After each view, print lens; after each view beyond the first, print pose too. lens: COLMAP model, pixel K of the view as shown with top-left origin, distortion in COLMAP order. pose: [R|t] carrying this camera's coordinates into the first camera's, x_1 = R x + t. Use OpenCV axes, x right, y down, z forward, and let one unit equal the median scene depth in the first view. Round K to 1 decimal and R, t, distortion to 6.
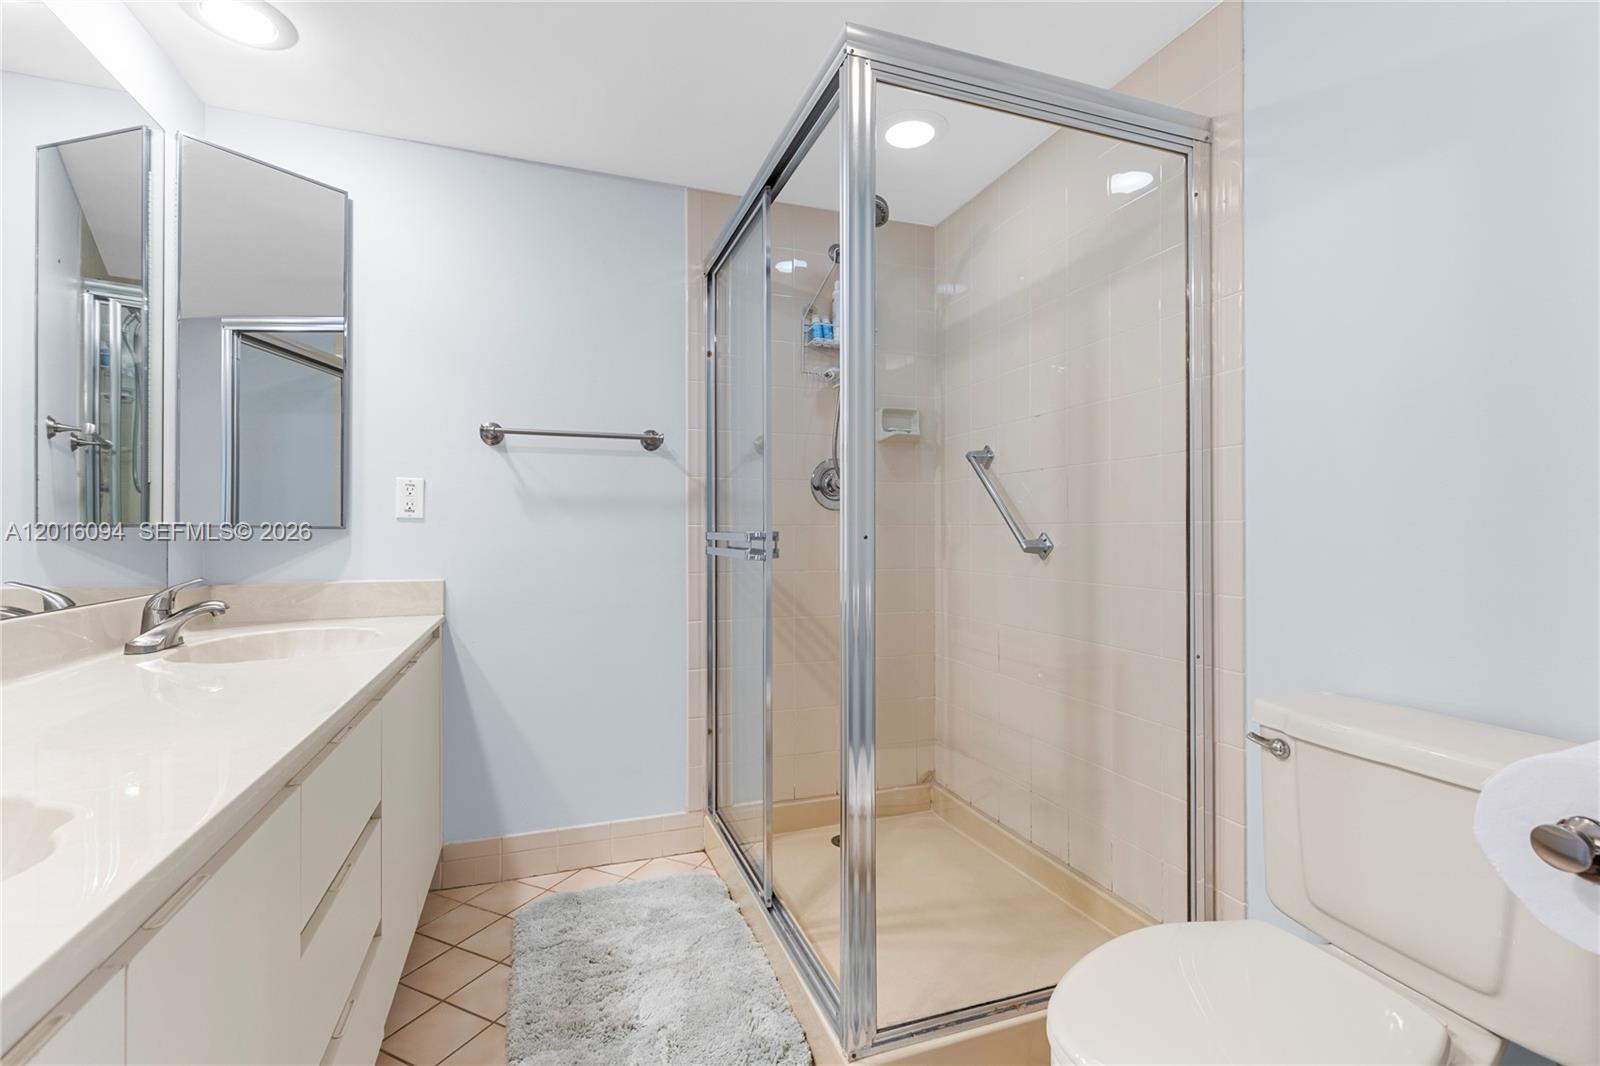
lens RADIAL K [[710.9, 0, 792.1], [0, 710.9, 528.9], [0, 0, 1]] dist [0.001063, 0.000376]
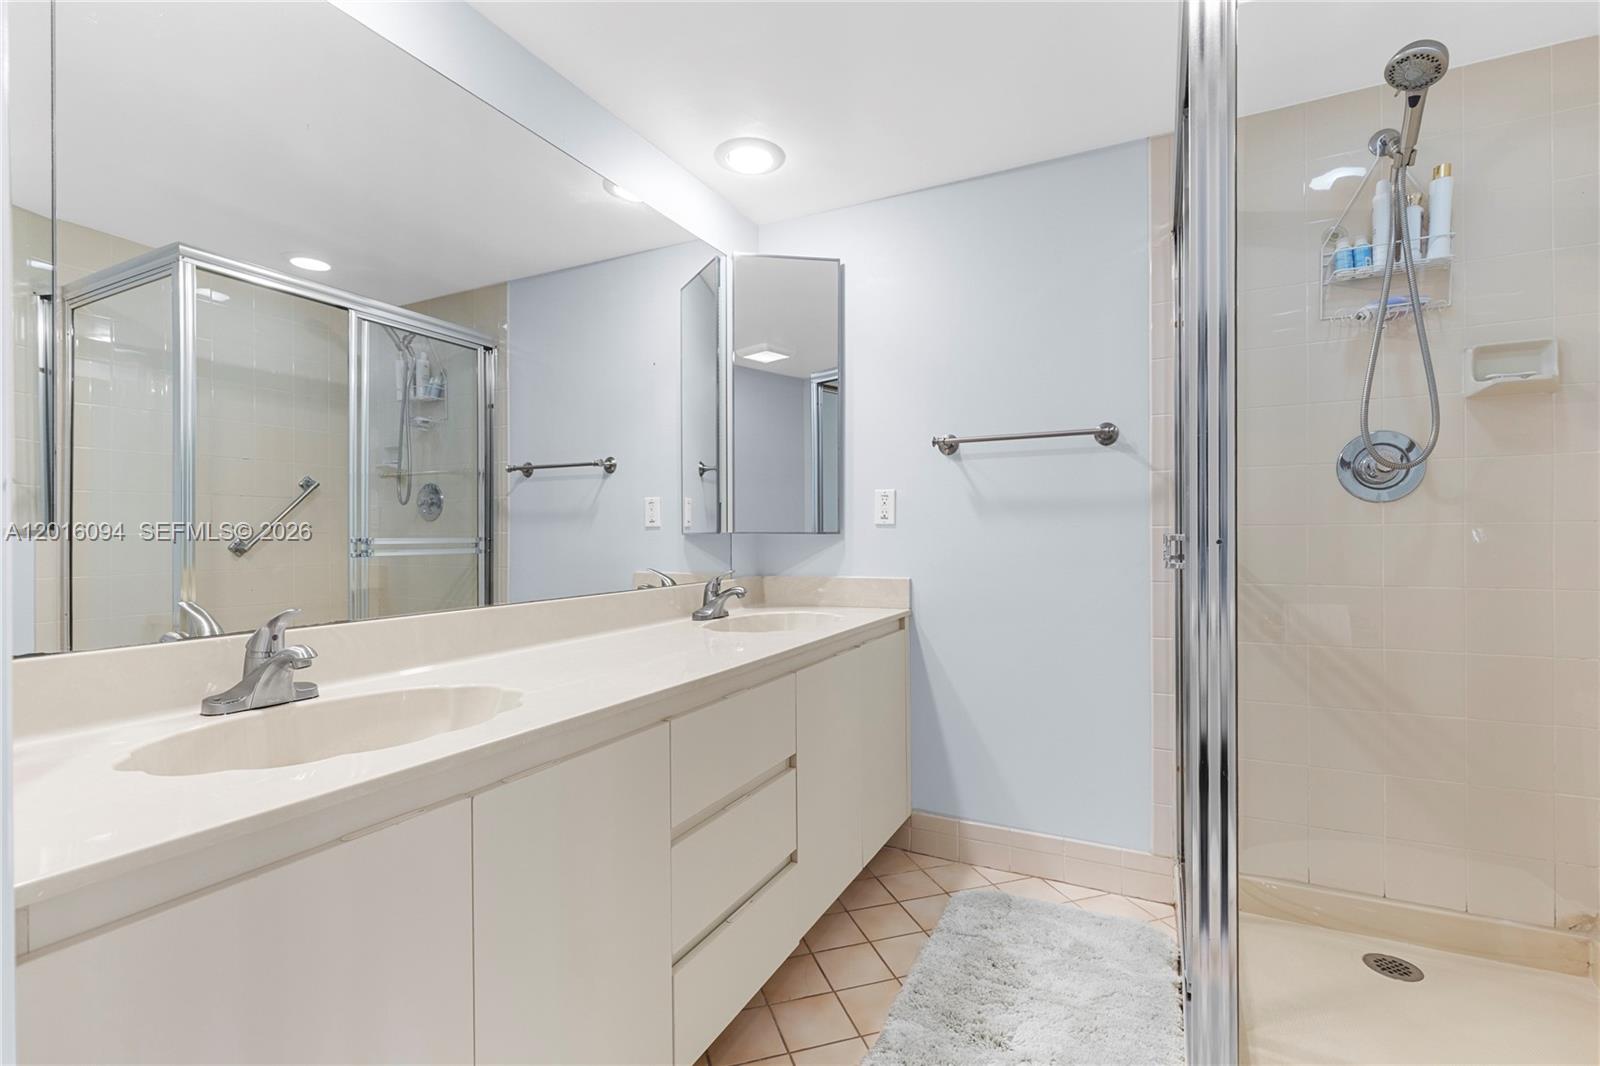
lens RADIAL K [[710.9, 0, 803.8], [0, 710.9, 536.3], [0, 0, 1]] dist [0.001063, 0.000376]
pose [[0.695429, -0.004555, -0.718580, 0.210063], [0.011071, 0.999929, 0.004375, -0.001731], [0.718510, -0.010998, 0.695430, 0.098417]]
